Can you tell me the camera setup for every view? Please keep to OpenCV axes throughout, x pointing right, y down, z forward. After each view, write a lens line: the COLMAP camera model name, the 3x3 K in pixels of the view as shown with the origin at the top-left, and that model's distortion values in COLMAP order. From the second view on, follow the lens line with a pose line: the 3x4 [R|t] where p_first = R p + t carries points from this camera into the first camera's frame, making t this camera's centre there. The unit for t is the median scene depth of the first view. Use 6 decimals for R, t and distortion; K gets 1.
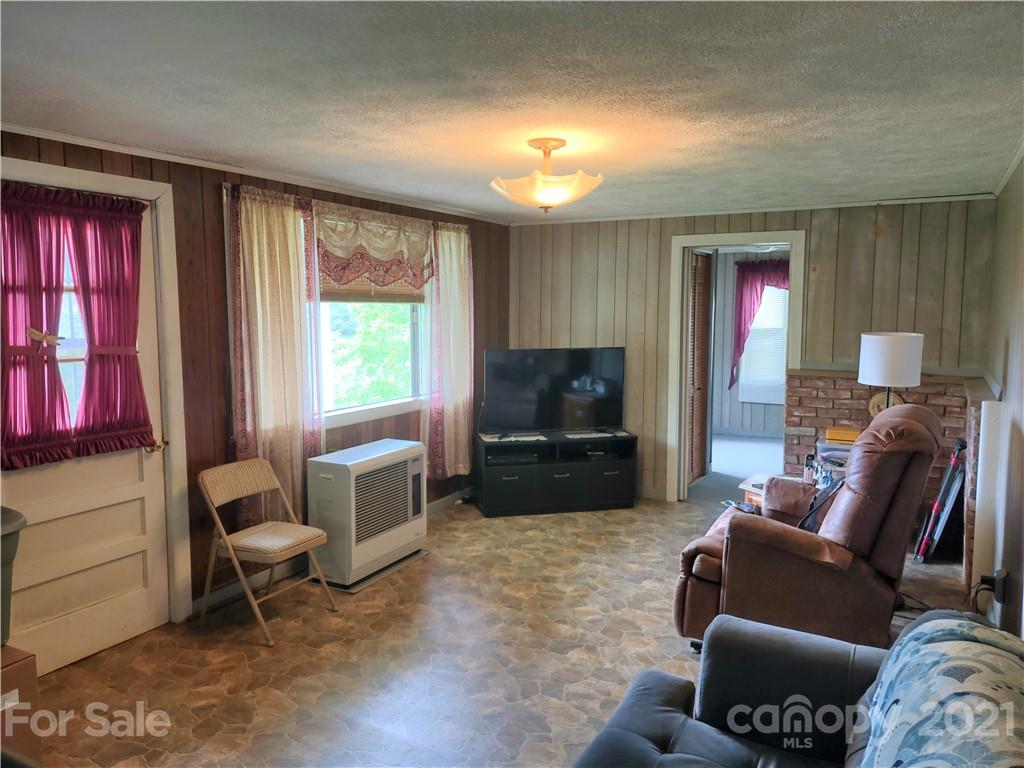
lens RADIAL K [[752.1, 0, 489.0], [0, 752.1, 376.4], [0, 0, 1]] dist [0.042528, -0.022718]
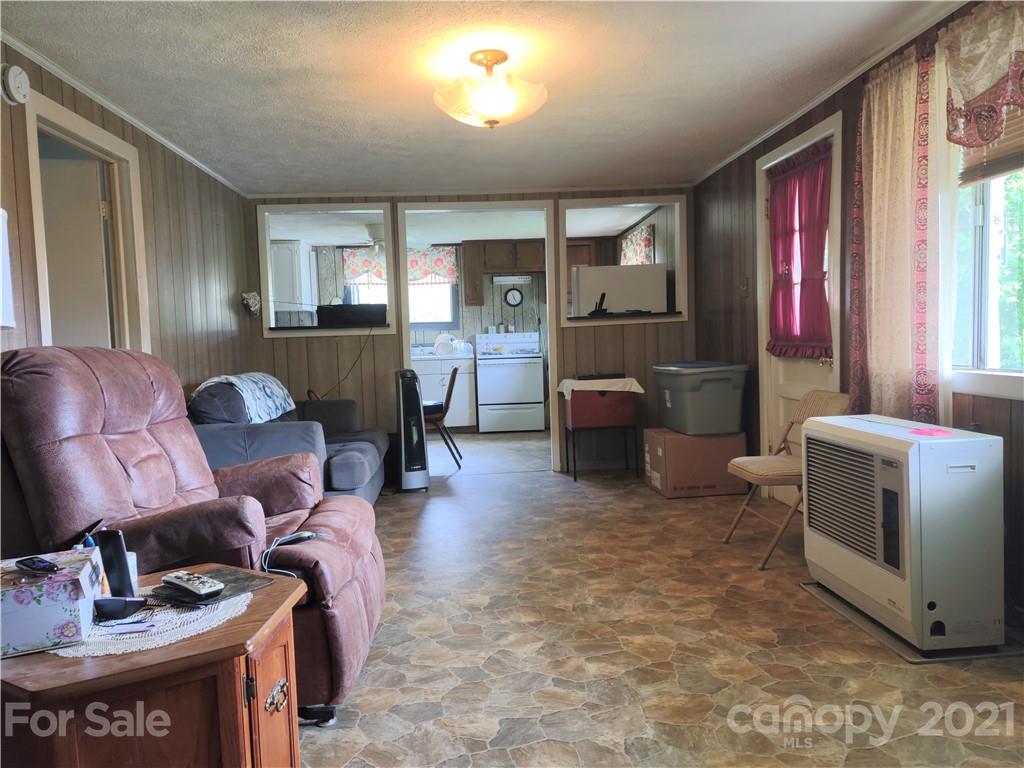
lens RADIAL K [[752.1, 0, 514.3], [0, 752.1, 381.1], [0, 0, 1]] dist [0.042528, -0.022718]
pose [[-0.829210, 0.068160, -0.554766, 0.393458], [-0.013280, 0.989854, 0.141465, -0.019463], [0.558780, 0.124671, -0.819891, 1.194137]]
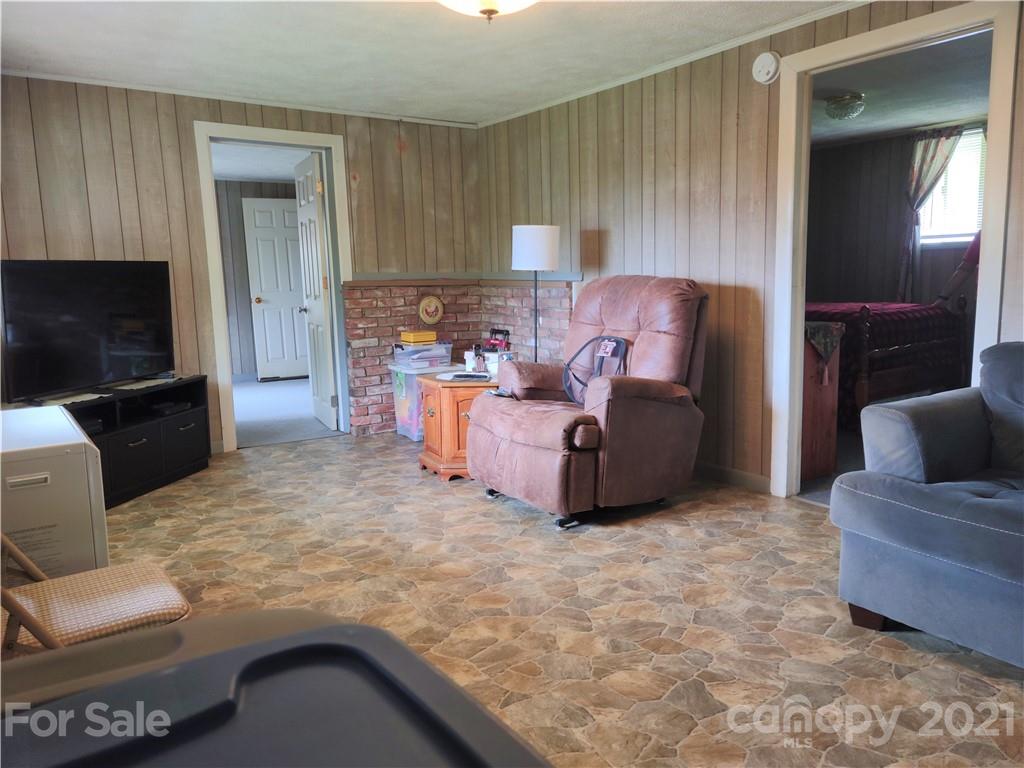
lens RADIAL K [[752.1, 0, 507.8], [0, 752.1, 380.7], [0, 0, 1]] dist [0.042528, -0.022718]
pose [[0.436761, -0.135551, 0.889306, -0.420207], [0.104439, 0.989538, 0.099535, 0.045732], [-0.893494, 0.049405, 0.446349, 0.424773]]
